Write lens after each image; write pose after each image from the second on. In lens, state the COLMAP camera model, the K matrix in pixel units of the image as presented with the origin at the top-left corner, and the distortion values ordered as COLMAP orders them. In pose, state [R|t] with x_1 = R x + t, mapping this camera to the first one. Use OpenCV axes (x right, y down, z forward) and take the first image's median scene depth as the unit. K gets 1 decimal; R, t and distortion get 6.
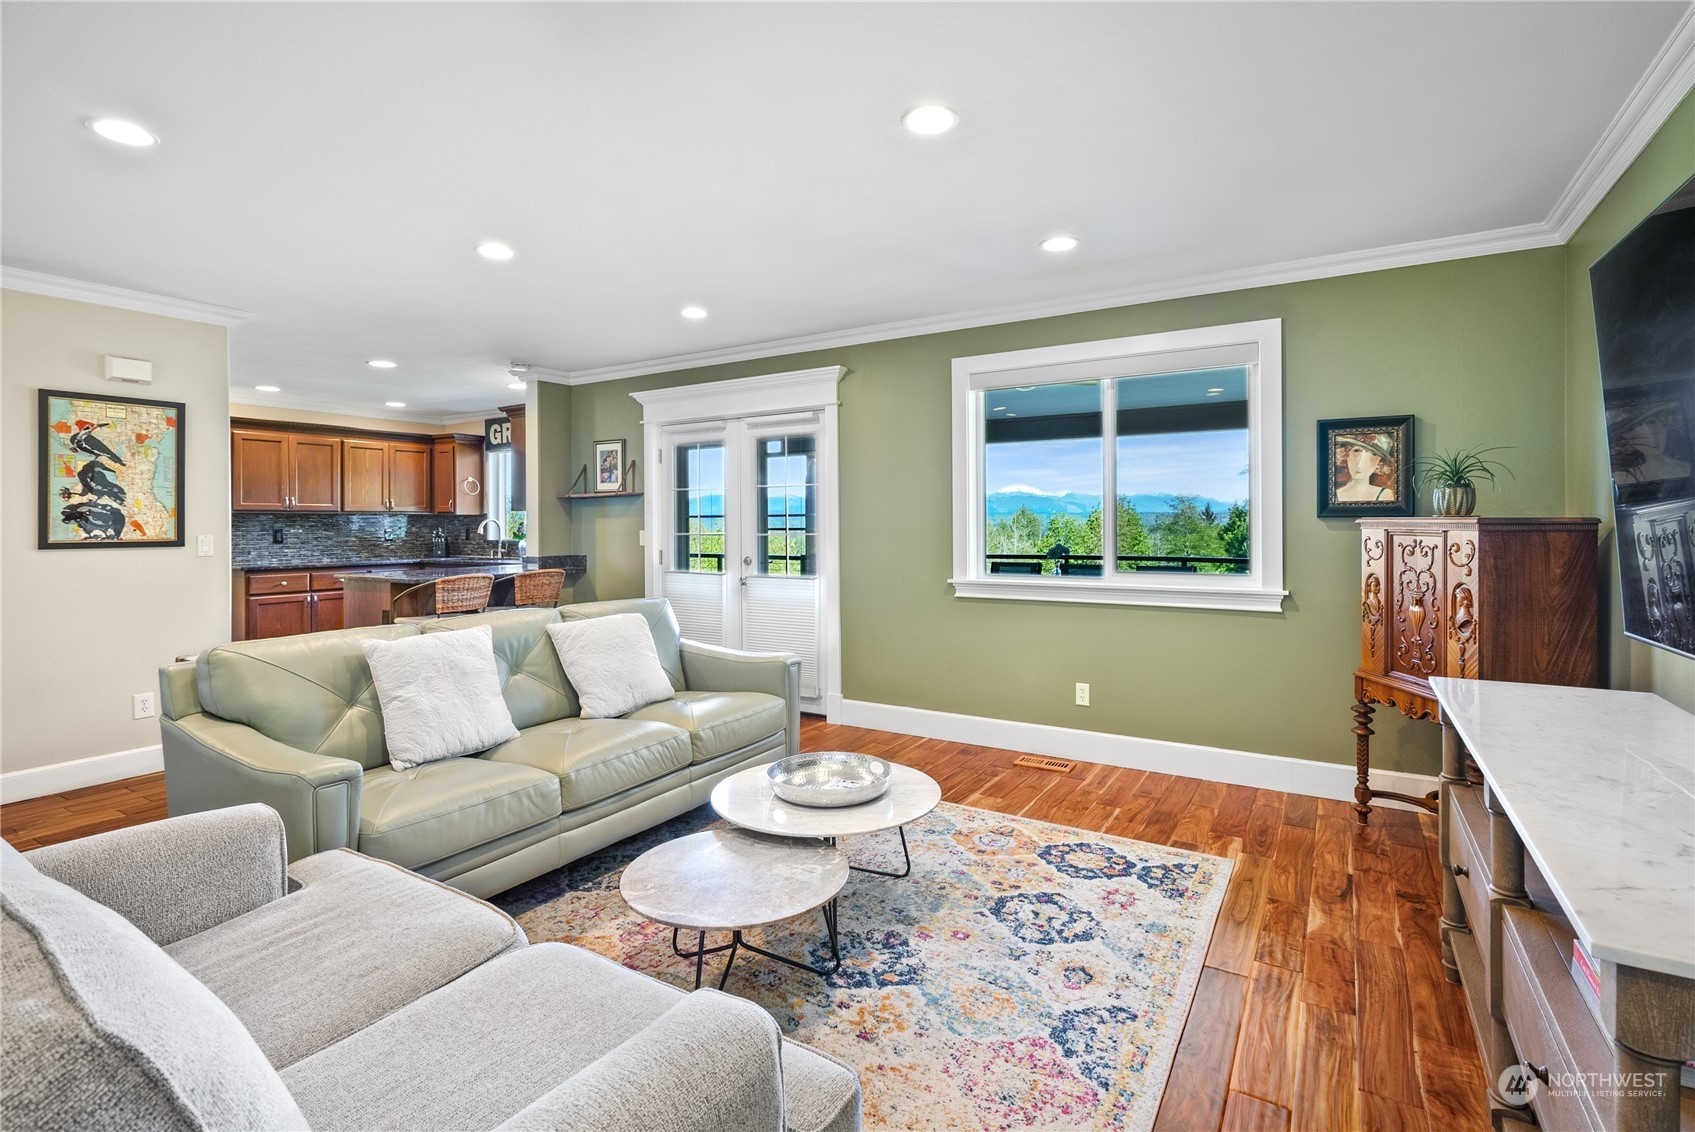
lens RADIAL K [[783.7, 0, 857.8], [0, 783.7, 524.3], [0, 0, 1]] dist [0.003334, 0.000579]
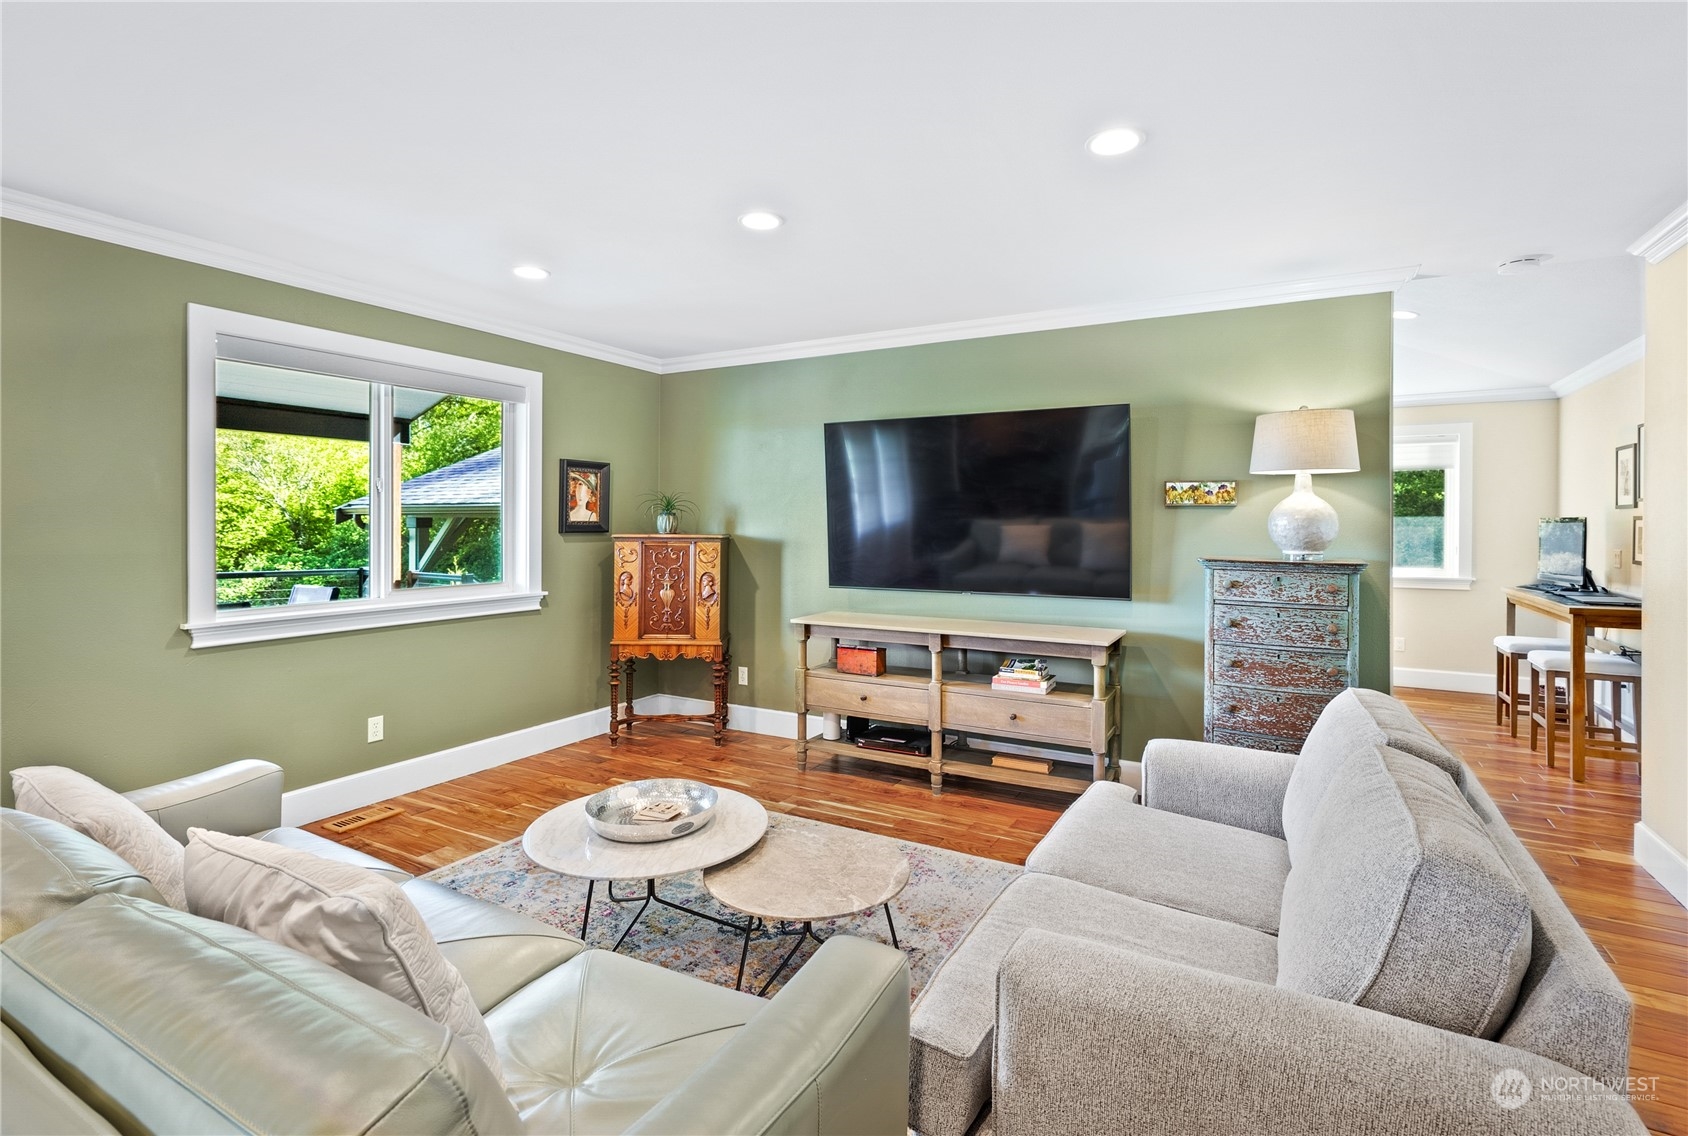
lens RADIAL K [[780.4, 0, 850.6], [0, 780.4, 527.0], [0, 0, 1]] dist [0.003334, 0.000579]
pose [[-0.035853, -0.002398, 0.999354, -1.224441], [-0.008849, 0.999959, 0.002082, -0.042834], [-0.999318, -0.008768, -0.035872, 0.946548]]
